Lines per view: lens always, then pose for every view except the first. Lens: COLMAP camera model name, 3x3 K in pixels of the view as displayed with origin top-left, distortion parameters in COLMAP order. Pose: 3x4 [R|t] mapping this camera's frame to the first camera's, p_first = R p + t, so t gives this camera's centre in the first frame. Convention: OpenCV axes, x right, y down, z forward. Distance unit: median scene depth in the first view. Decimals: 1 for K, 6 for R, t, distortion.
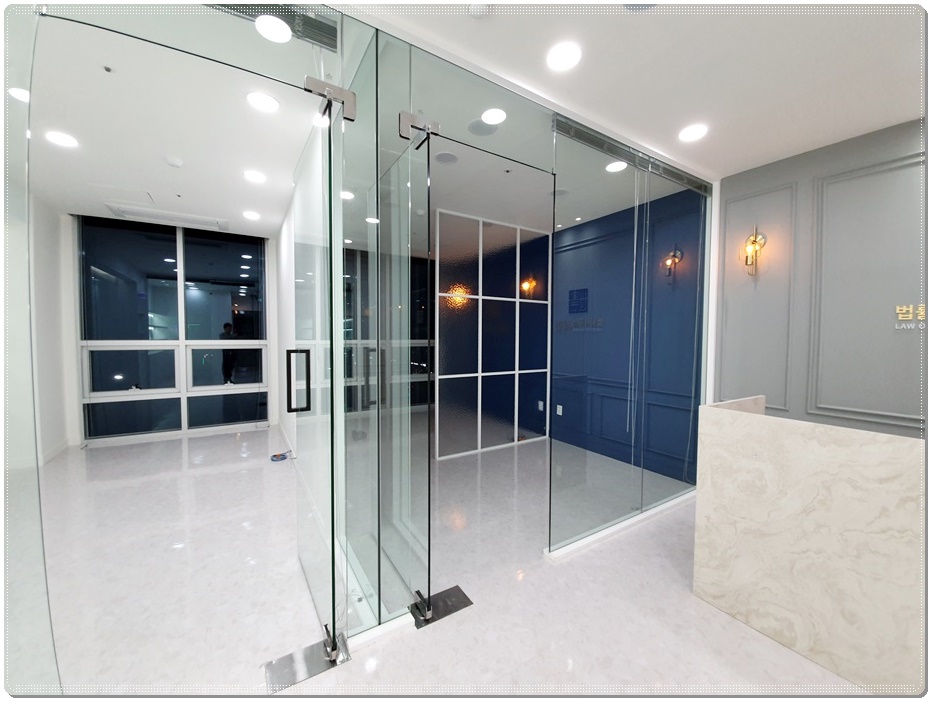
lens RADIAL K [[364.0, 0, 470.9], [0, 364.0, 349.7], [0, 0, 1]] dist [-0.002820, -0.008383]
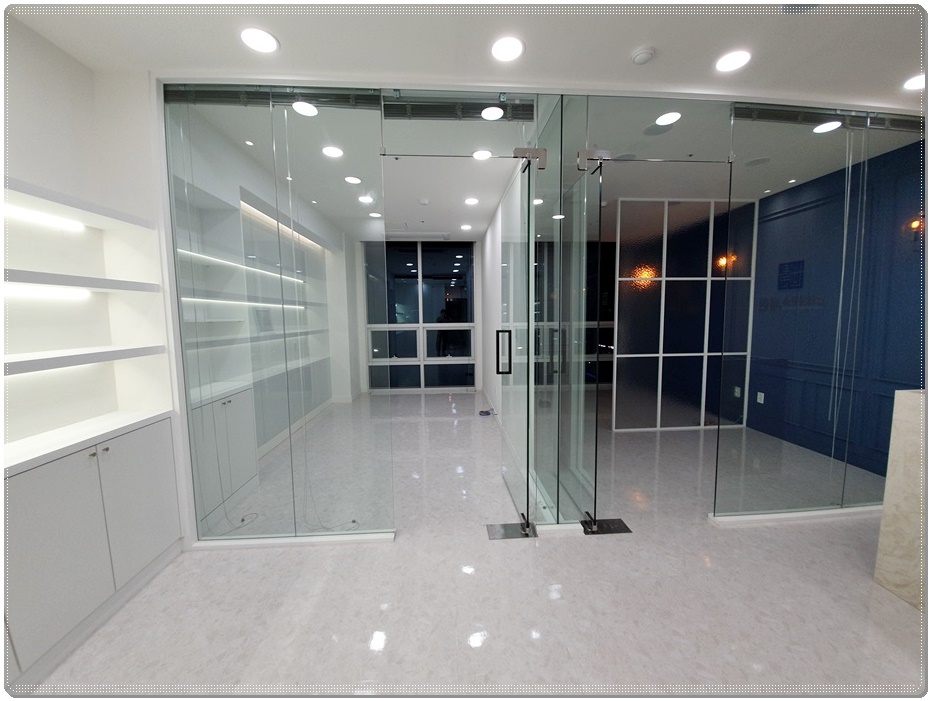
lens RADIAL K [[364.0, 0, 470.2], [0, 364.0, 349.3], [0, 0, 1]] dist [-0.002820, -0.008383]
pose [[0.877451, 0.026094, -0.478955, 0.063442], [-0.002186, 0.998726, 0.050406, 0.002366], [0.479661, -0.043182, 0.876391, -0.219469]]
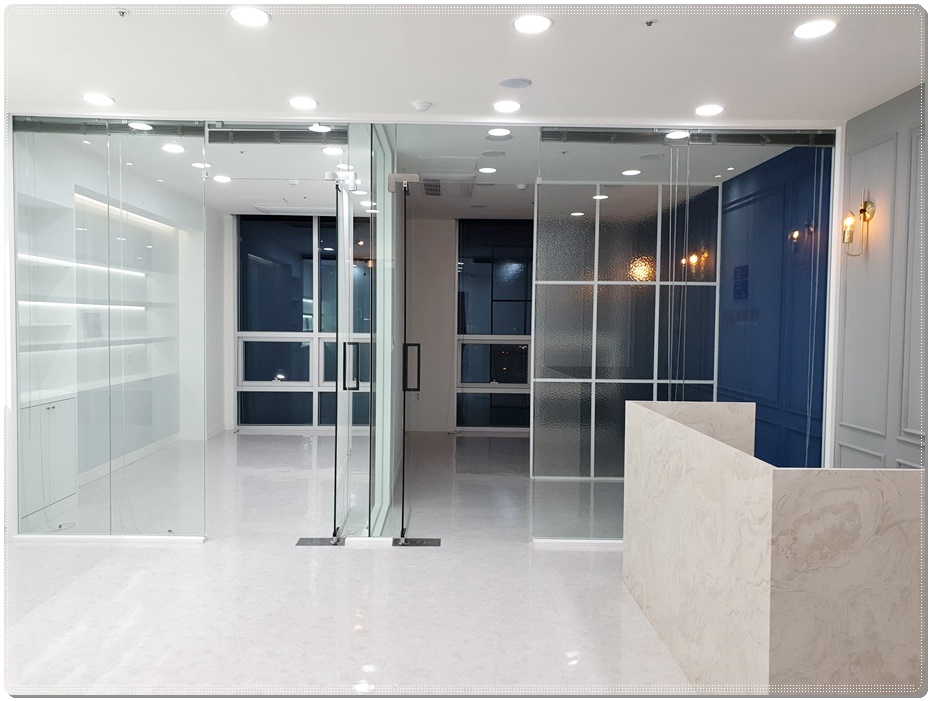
lens RADIAL K [[712.4, 0, 451.1], [0, 712.4, 348.4], [0, 0, 1]] dist [0.008853, 0.002353]
pose [[0.849949, 0.023847, -0.526326, 0.840488], [-0.027846, 0.999612, 0.000323, 0.009047], [0.526129, 0.014382, 0.850283, -0.690776]]
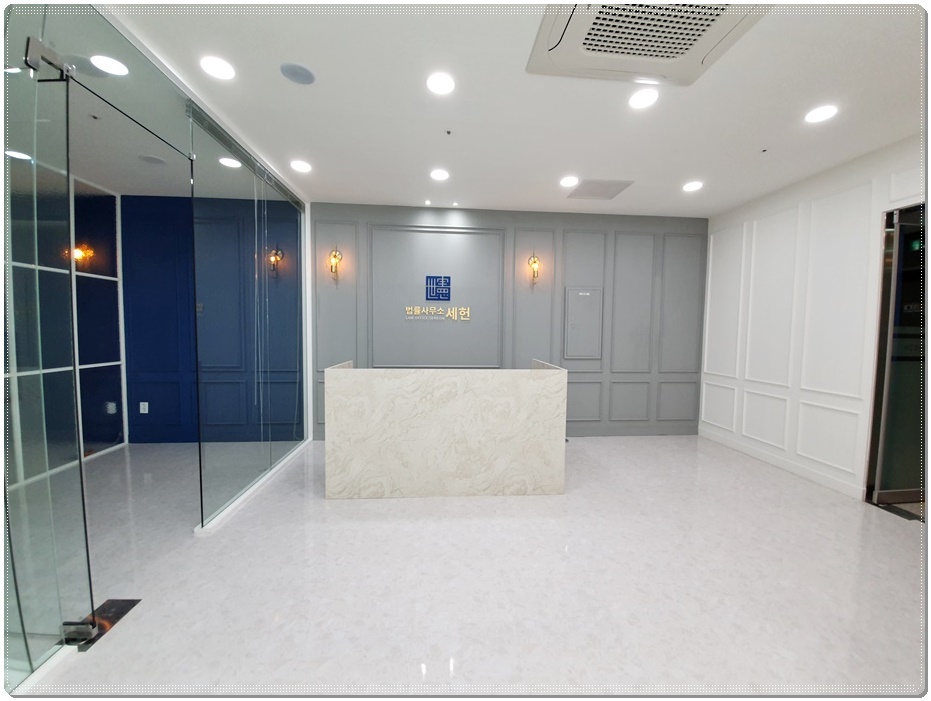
lens RADIAL K [[364.0, 0, 469.2], [0, 364.0, 349.4], [0, 0, 1]] dist [-0.002820, -0.008383]
pose [[0.463039, -0.049139, 0.884975, -0.248899], [0.023788, 0.998791, 0.043012, 0.017858], [-0.886019, 0.001135, 0.463648, -0.121773]]
